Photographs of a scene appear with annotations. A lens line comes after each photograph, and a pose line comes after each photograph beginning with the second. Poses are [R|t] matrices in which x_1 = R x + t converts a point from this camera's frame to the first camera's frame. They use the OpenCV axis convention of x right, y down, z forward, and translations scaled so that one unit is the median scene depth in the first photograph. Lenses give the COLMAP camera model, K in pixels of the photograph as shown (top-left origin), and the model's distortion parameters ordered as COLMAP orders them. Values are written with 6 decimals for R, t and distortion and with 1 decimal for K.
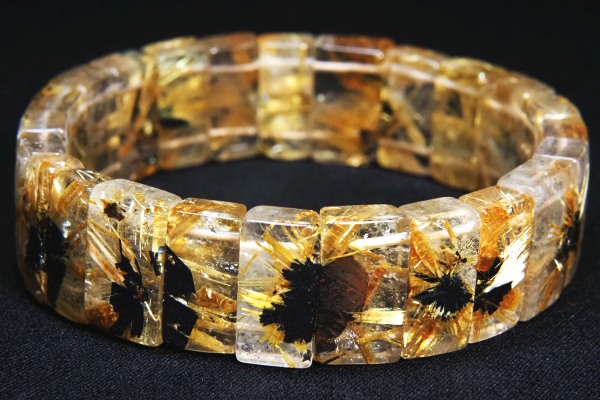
lens RADIAL K [[1412.5, 0, 300.0], [0, 1412.5, 200.0], [0, 0, 1]] dist [0.067085, 0.103993]
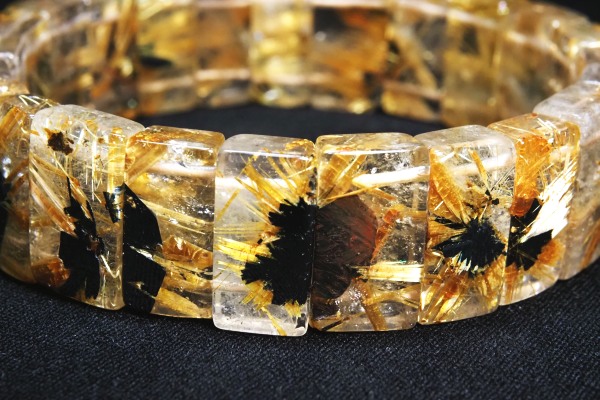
lens RADIAL K [[1184.0, 0, 300.0], [0, 1184.0, 200.0], [0, 0, 1]] dist [0.040814, 0.313381]
pose [[0.999958, -0.003722, -0.008354, 0.010219], [0.003765, 0.999980, 0.005109, 0.037388], [0.008335, -0.005140, 0.999952, 0.321466]]
